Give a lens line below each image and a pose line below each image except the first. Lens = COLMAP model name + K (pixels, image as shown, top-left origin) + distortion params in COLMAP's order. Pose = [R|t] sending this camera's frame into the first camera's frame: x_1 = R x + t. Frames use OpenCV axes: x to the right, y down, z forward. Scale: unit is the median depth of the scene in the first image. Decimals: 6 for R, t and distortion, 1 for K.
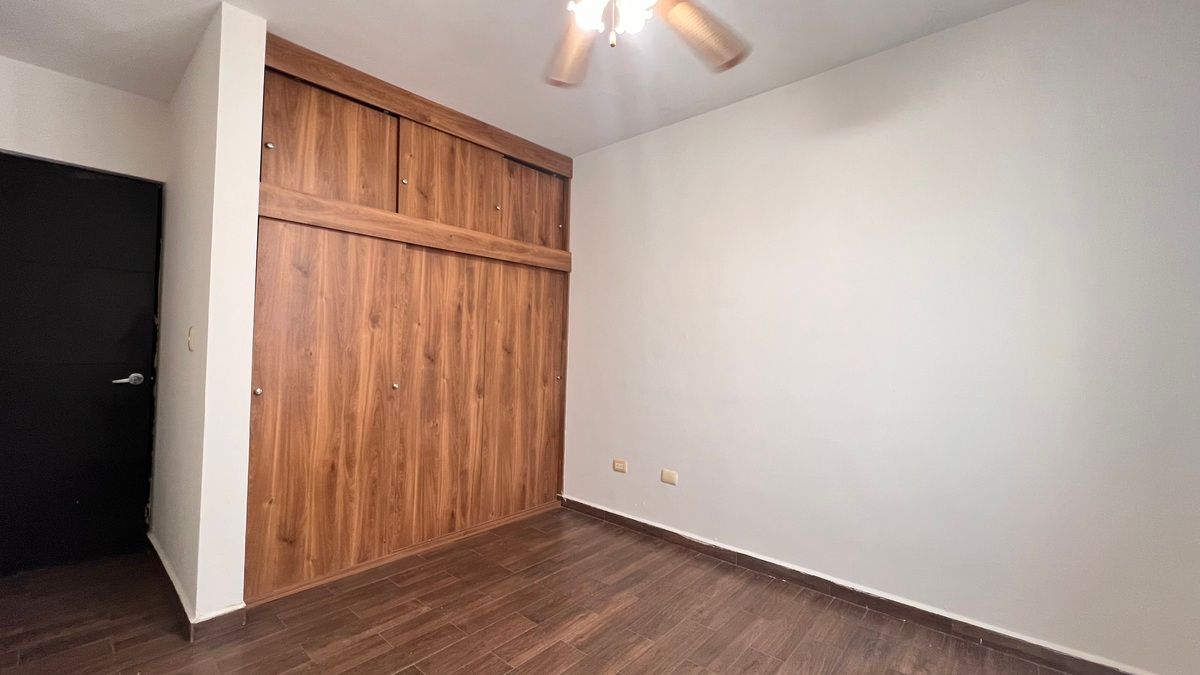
lens RADIAL K [[489.5, 0, 599.5], [0, 489.5, 334.7], [0, 0, 1]] dist [-0.000873, -0.000096]
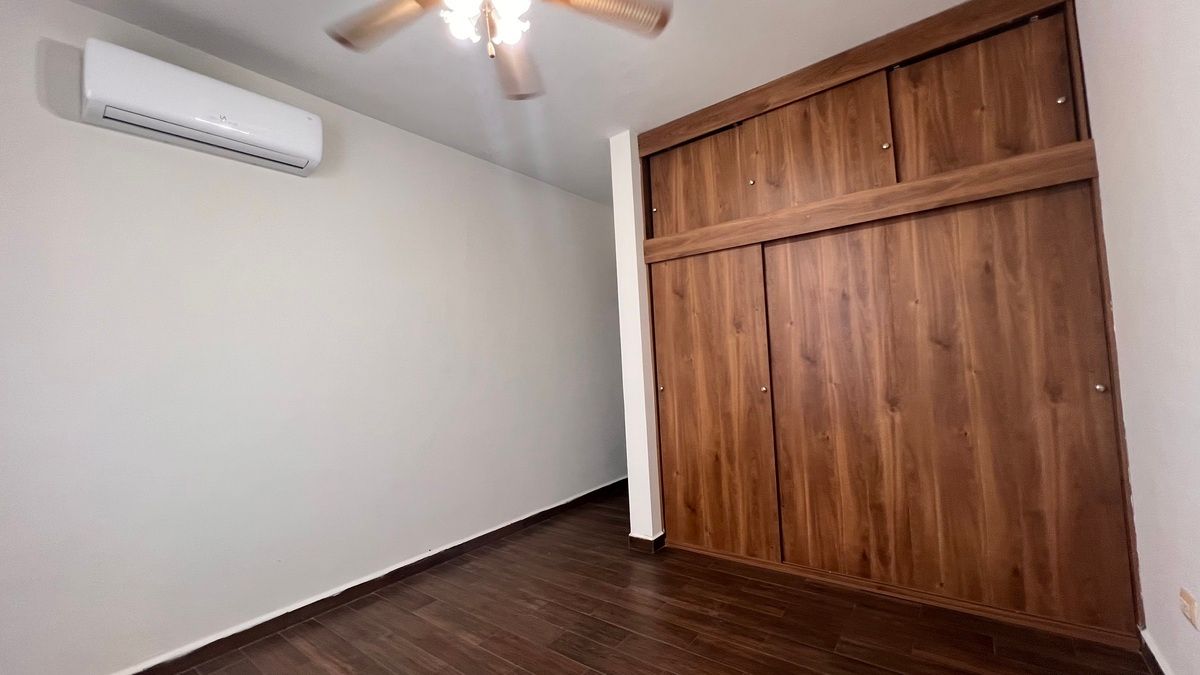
lens RADIAL K [[489.5, 0, 599.5], [0, 489.5, 334.7], [0, 0, 1]] dist [-0.000873, -0.000096]
pose [[0.045927, -0.074126, -0.996191, 0.514332], [0.076733, 0.994558, -0.070467, 0.036320], [0.995993, -0.073204, 0.051365, 0.581731]]
